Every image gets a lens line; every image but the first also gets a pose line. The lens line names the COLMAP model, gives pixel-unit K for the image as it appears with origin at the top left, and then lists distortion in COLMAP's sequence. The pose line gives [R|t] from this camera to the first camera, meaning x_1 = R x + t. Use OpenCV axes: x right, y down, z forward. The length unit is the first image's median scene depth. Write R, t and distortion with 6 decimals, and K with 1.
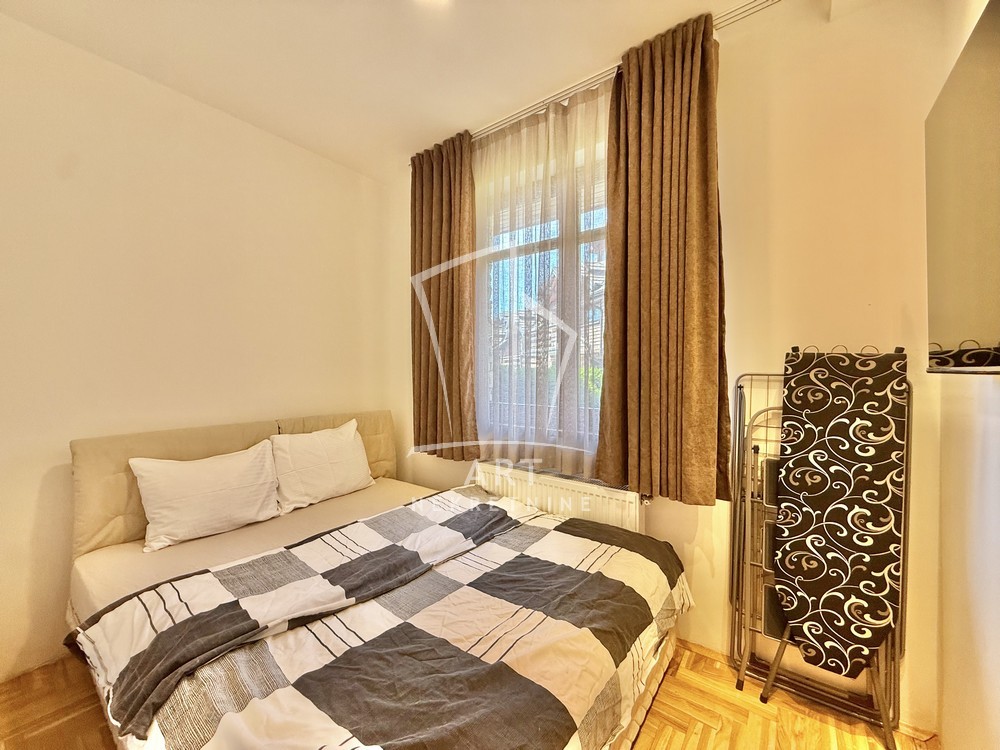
lens RADIAL K [[396.3, 0, 498.1], [0, 396.3, 376.1], [0, 0, 1]] dist [-0.001067, 0.000292]
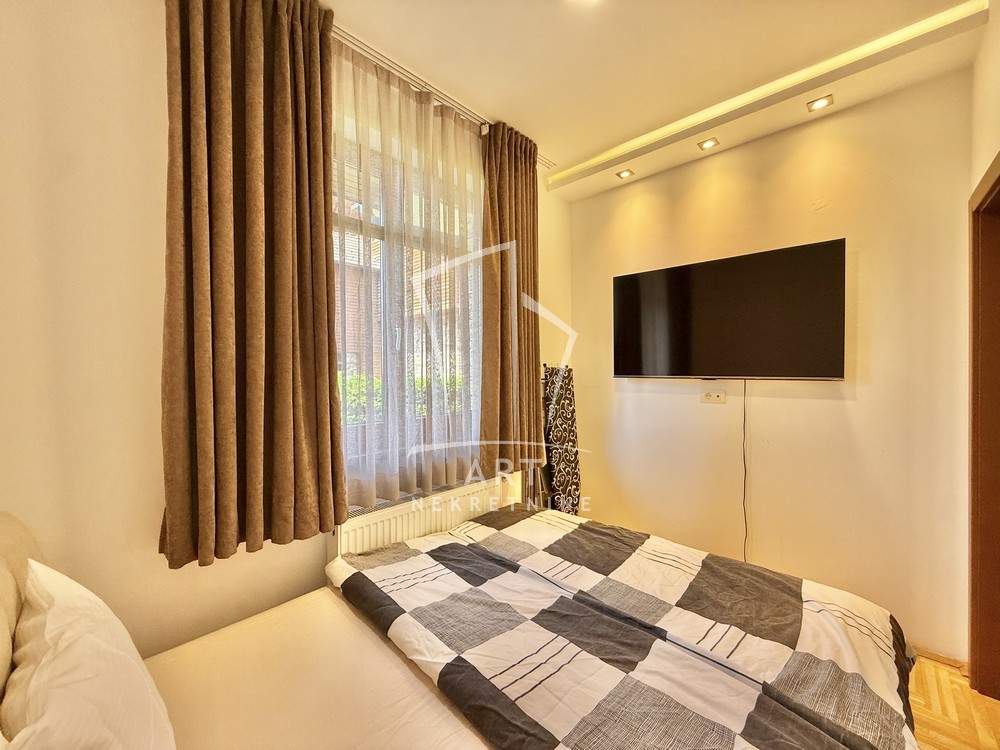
lens RADIAL K [[396.3, 0, 498.3], [0, 396.3, 369.8], [0, 0, 1]] dist [-0.001067, 0.000292]
pose [[0.108143, -0.010068, 0.994084, -1.095916], [0.010641, 0.999903, 0.008970, -0.066668], [-0.994078, 0.009608, 0.108240, 1.050820]]
